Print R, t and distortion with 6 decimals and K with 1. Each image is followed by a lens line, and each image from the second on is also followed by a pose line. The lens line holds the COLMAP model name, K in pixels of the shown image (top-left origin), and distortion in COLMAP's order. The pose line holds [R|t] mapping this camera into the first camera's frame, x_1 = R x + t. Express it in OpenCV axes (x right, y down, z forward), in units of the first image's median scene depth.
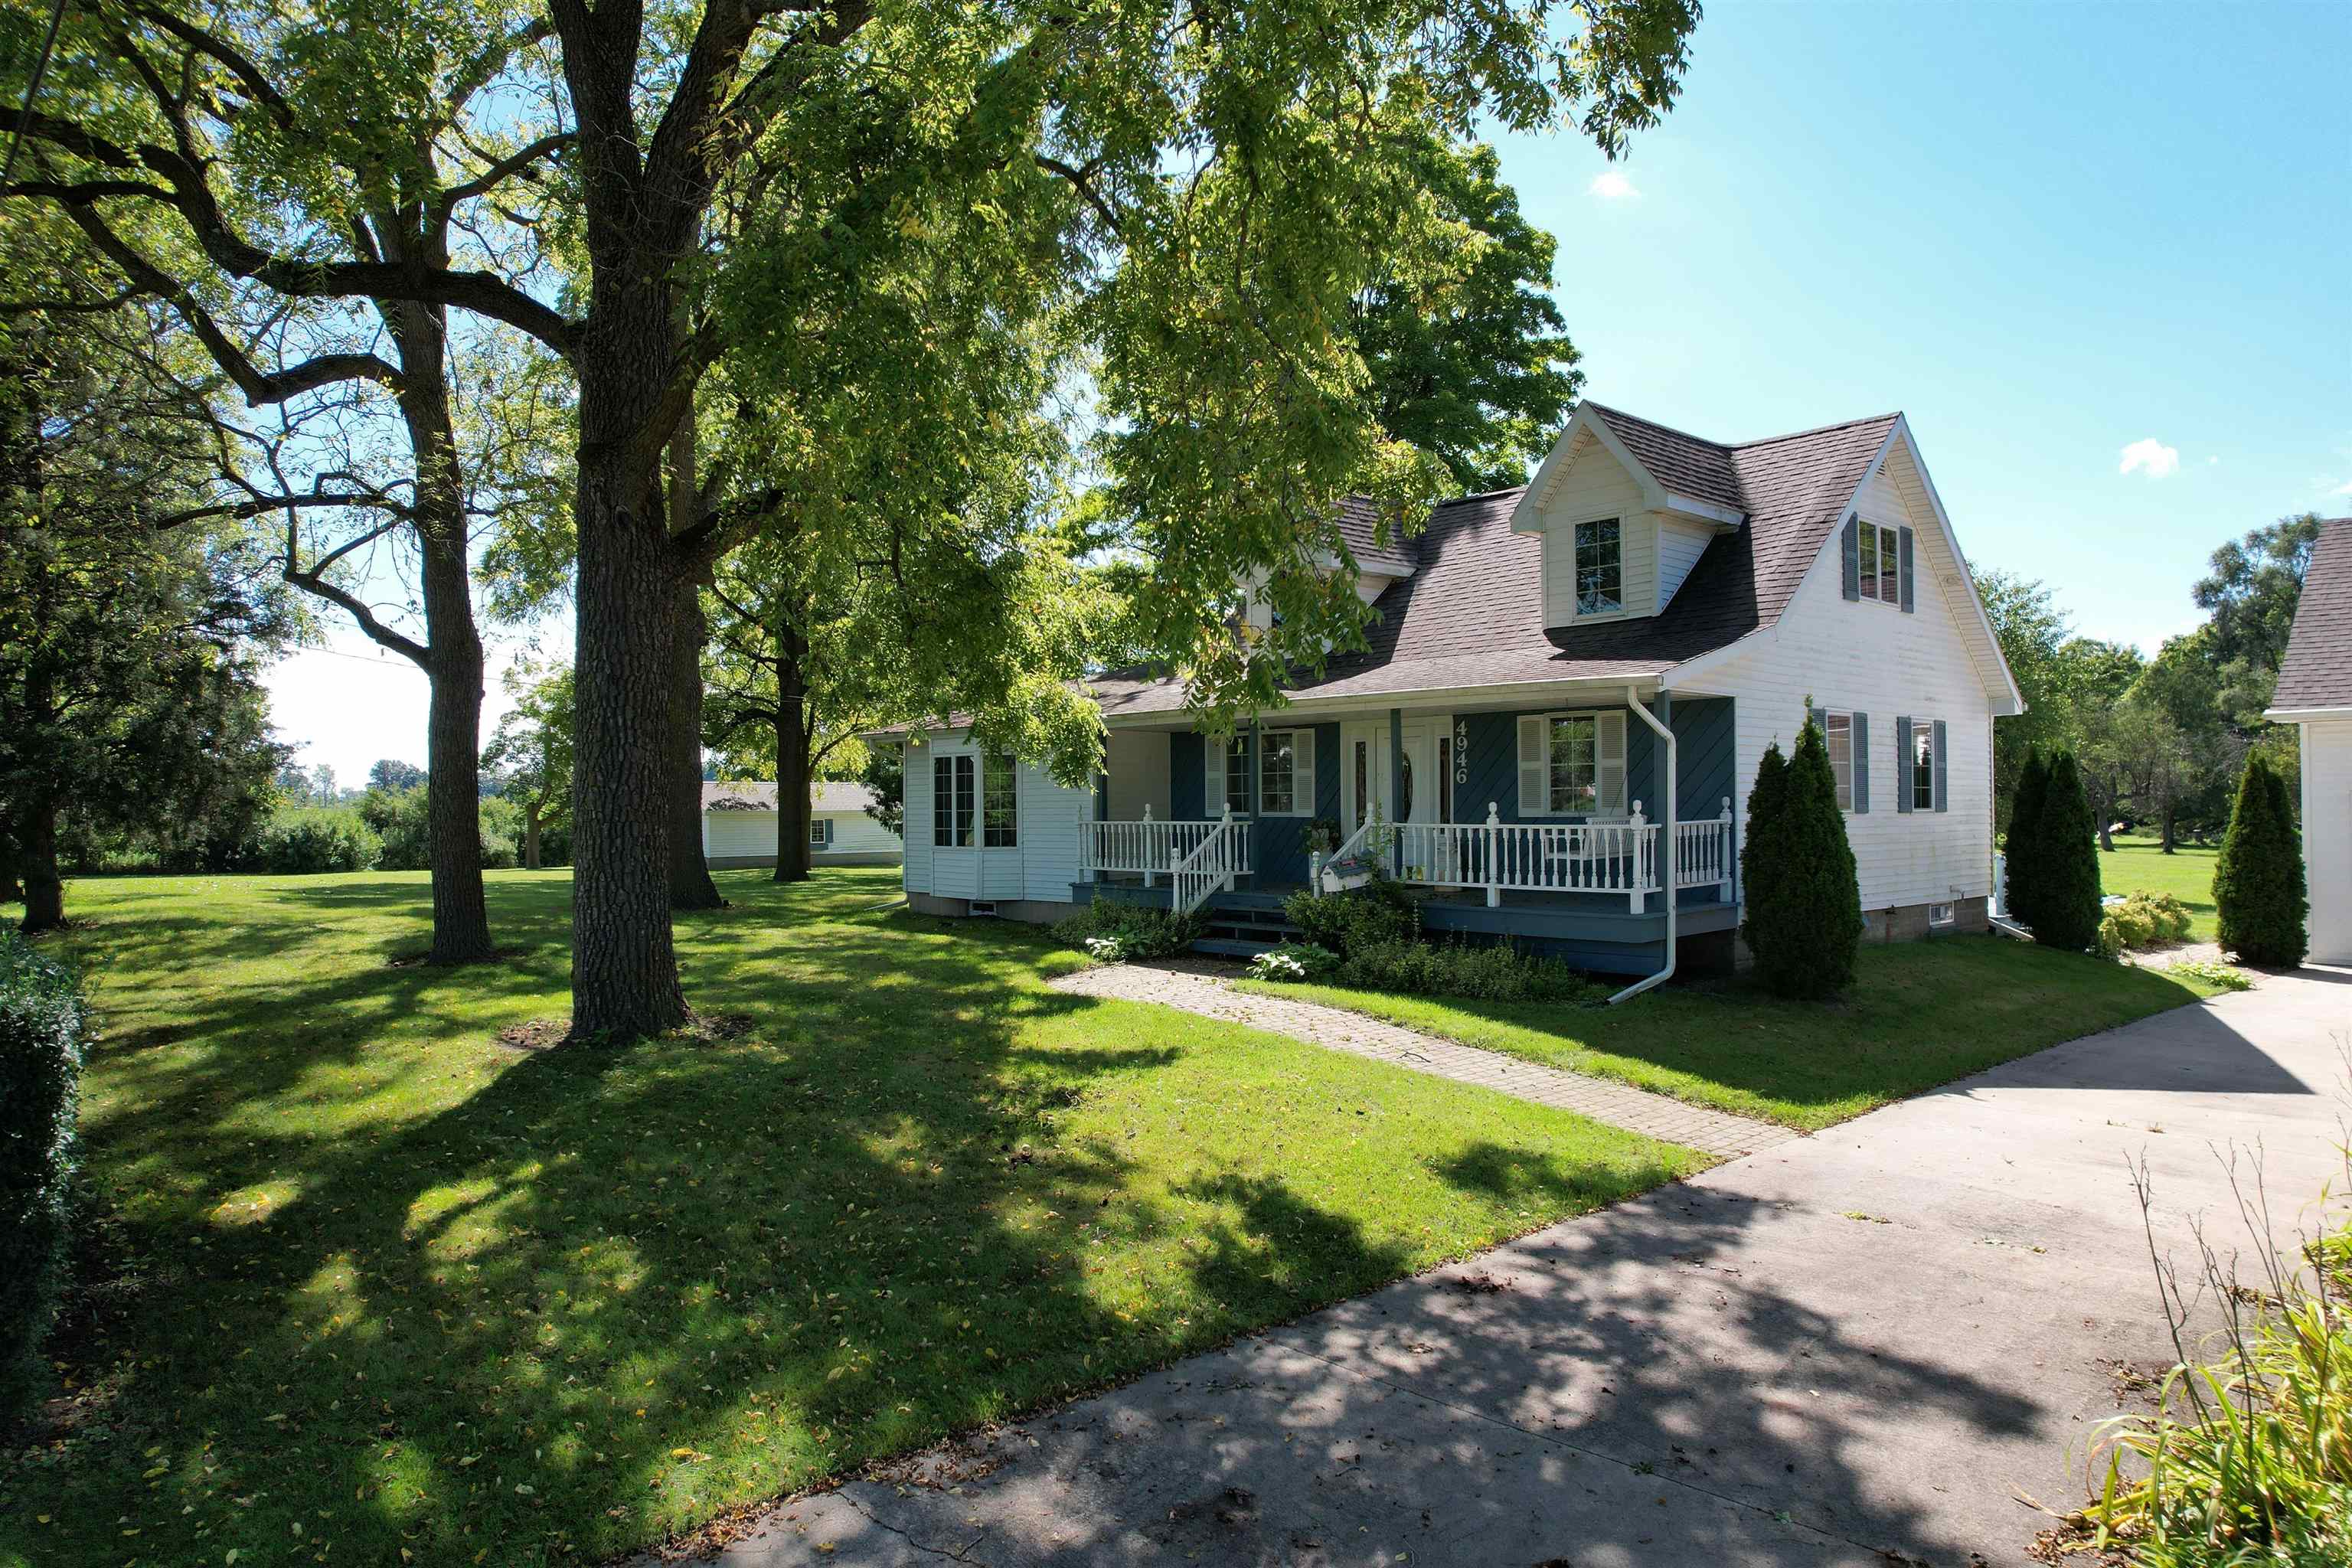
lens RADIAL K [[1471.3, 0, 1176.0], [0, 1471.3, 784.0], [0, 0, 1]] dist [-0.090729, 0.070141]
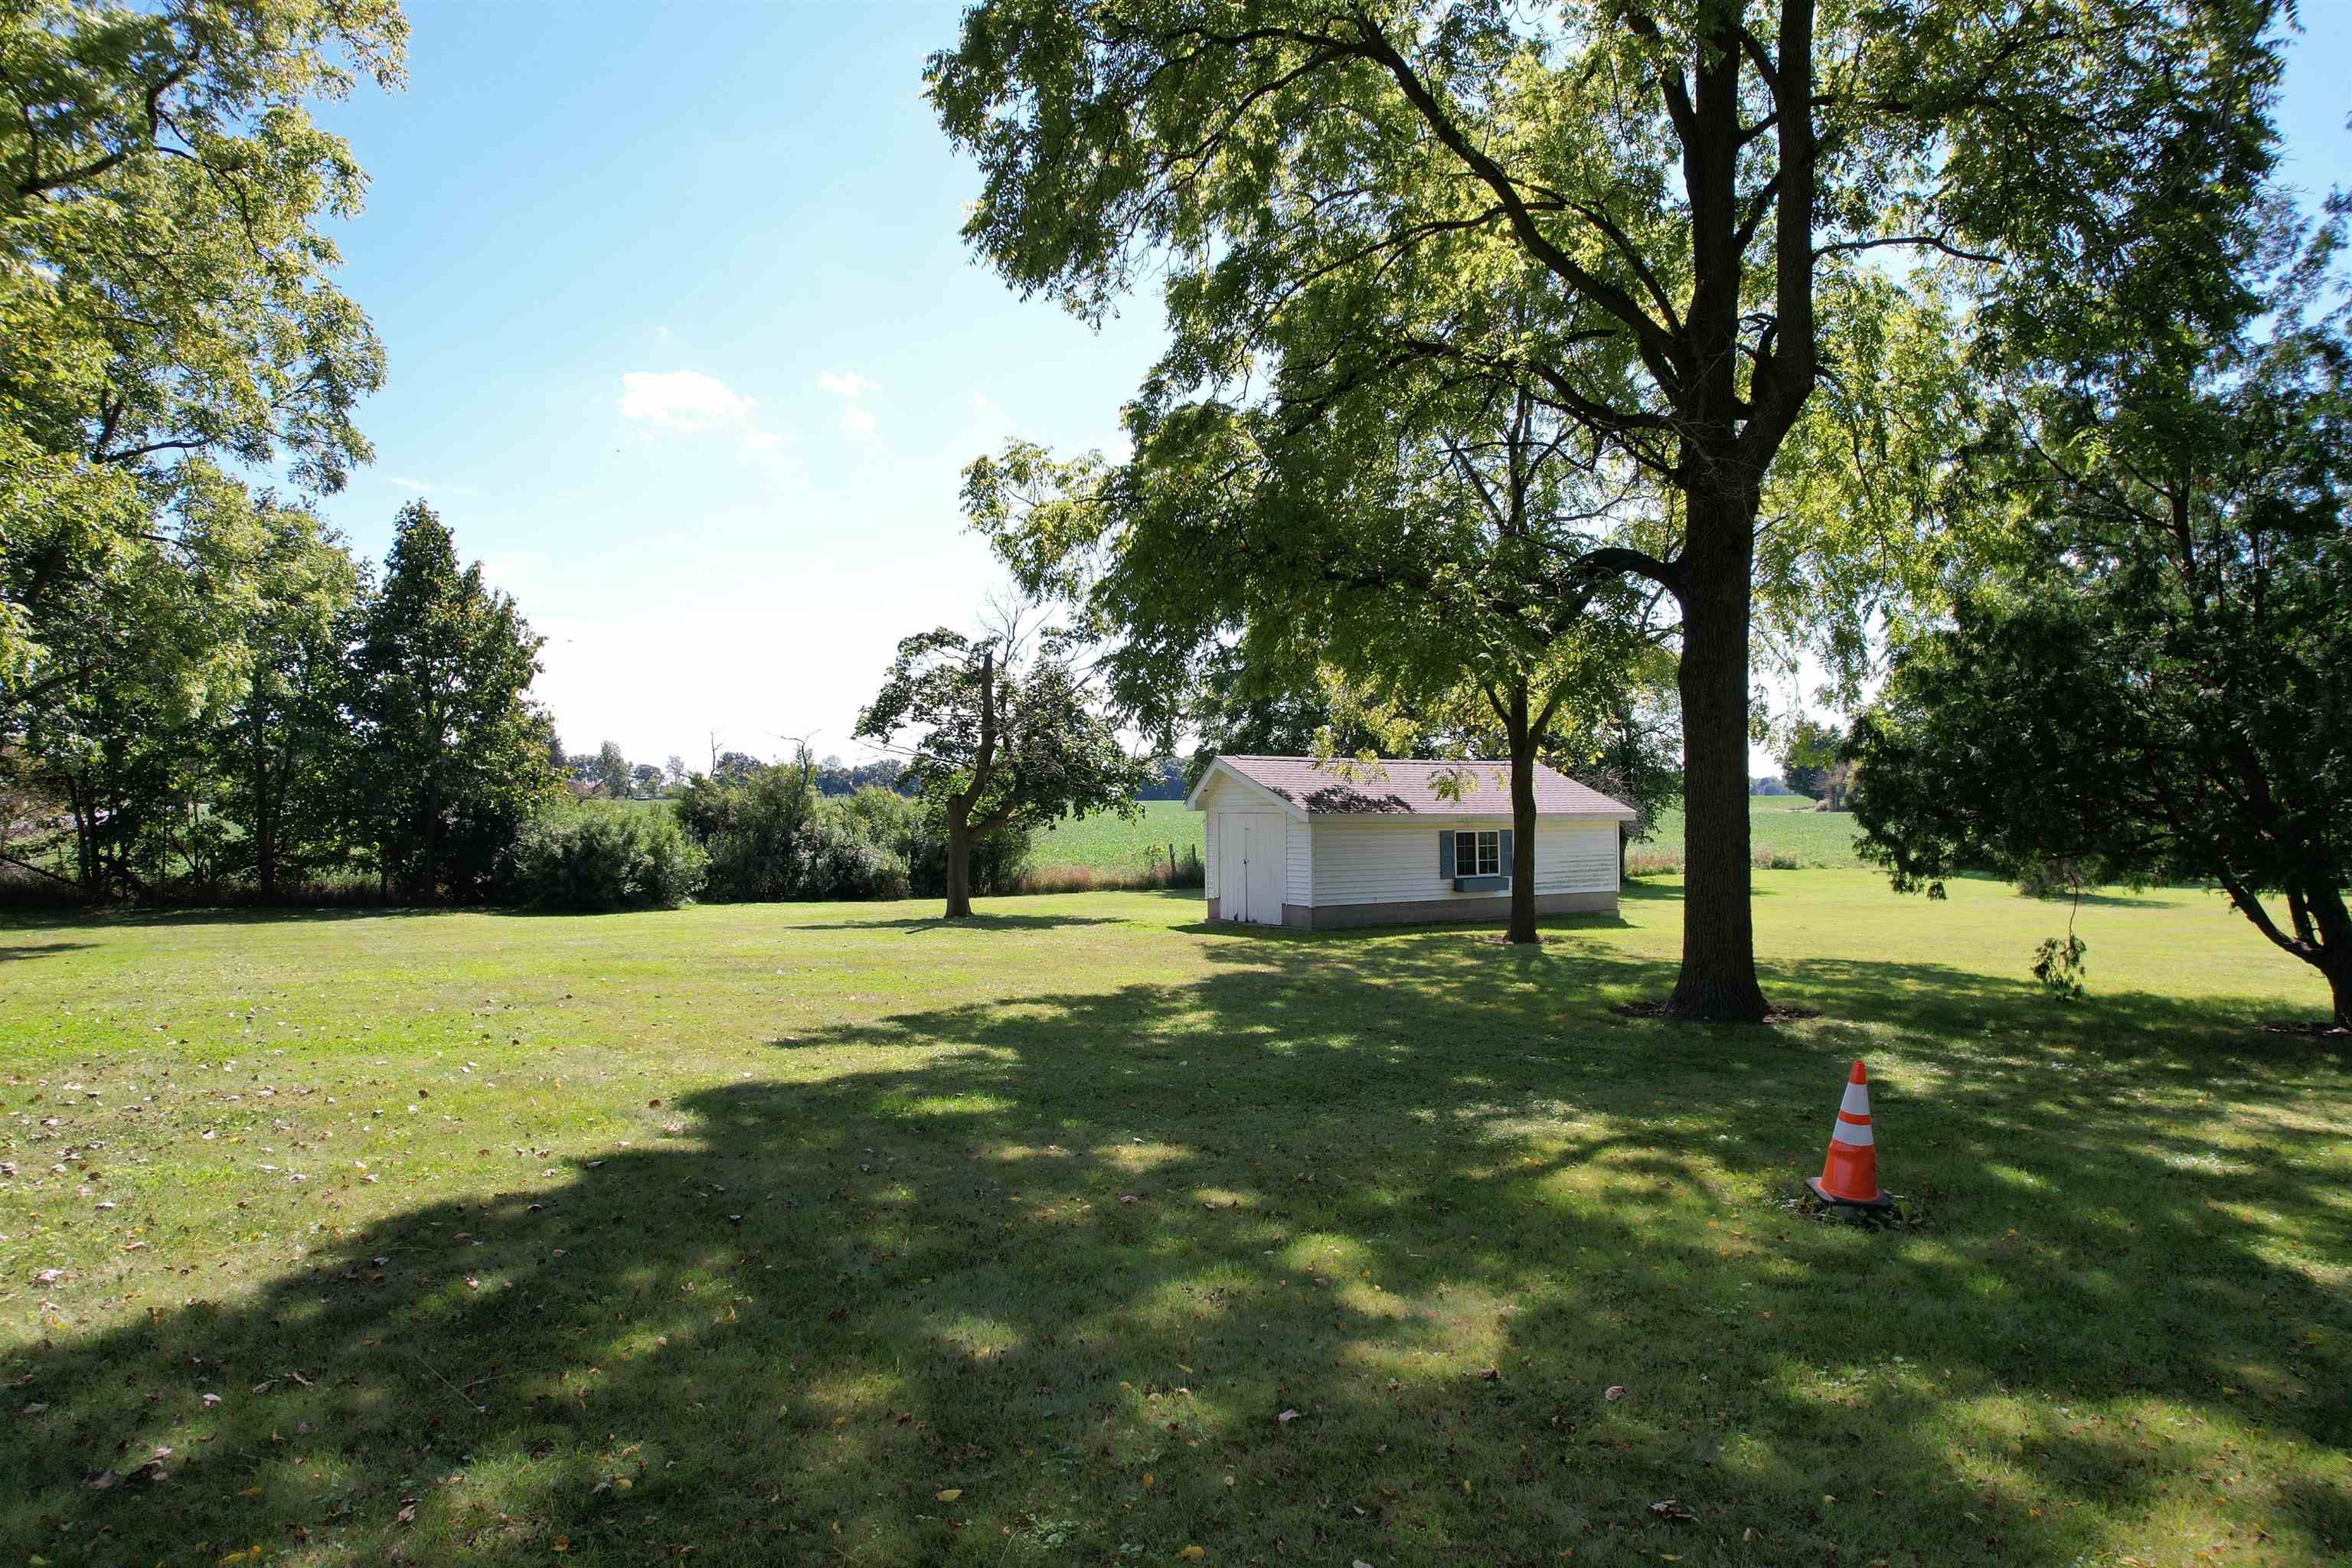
lens RADIAL K [[1471.3, 0, 1176.0], [0, 1471.3, 784.0], [0, 0, 1]] dist [-0.090729, 0.070141]
pose [[0.979044, 0.004719, -0.203593, -1.071185], [-0.003634, 0.999977, 0.005701, 0.022238], [0.203615, -0.004842, 0.979039, 2.022826]]
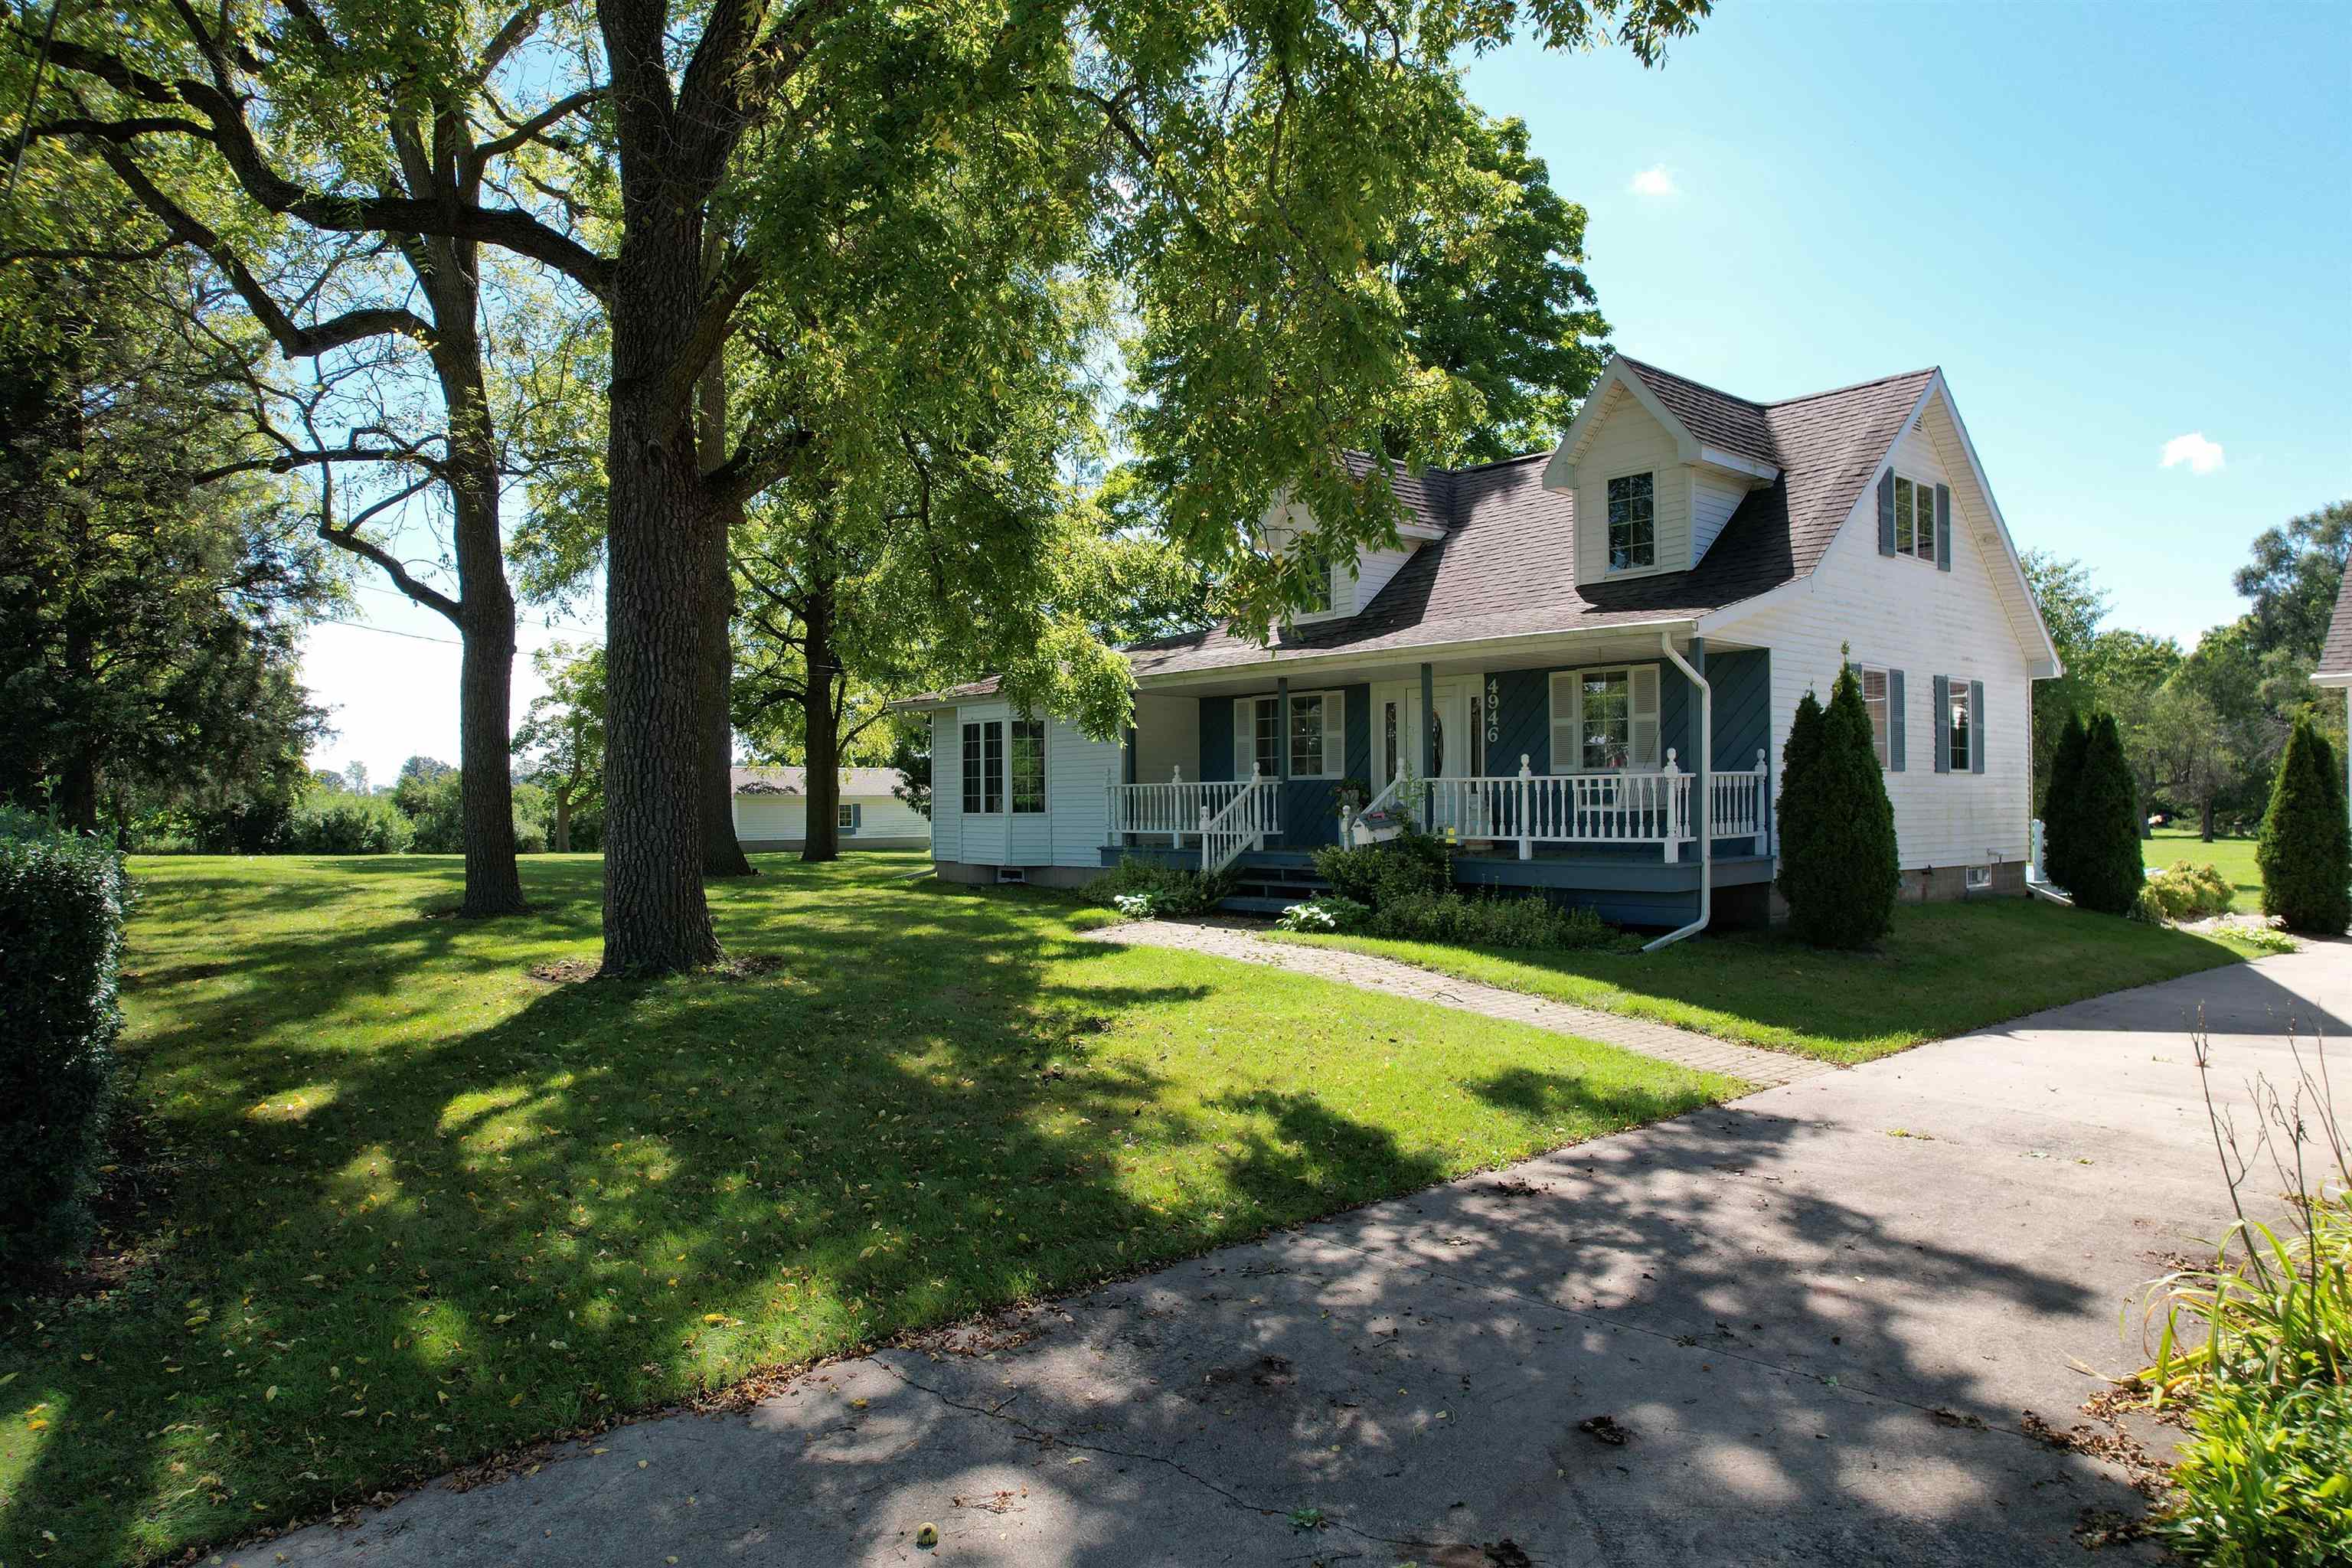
lens RADIAL K [[1473.4, 0, 1176.0], [0, 1473.4, 784.0], [0, 0, 1]] dist [-0.092098, 0.070582]
pose [[0.999837, 0.000822, -0.018019, -0.002445], [-0.000773, 0.999996, 0.002734, 0.032502], [0.018022, -0.002720, 0.999834, 0.002588]]
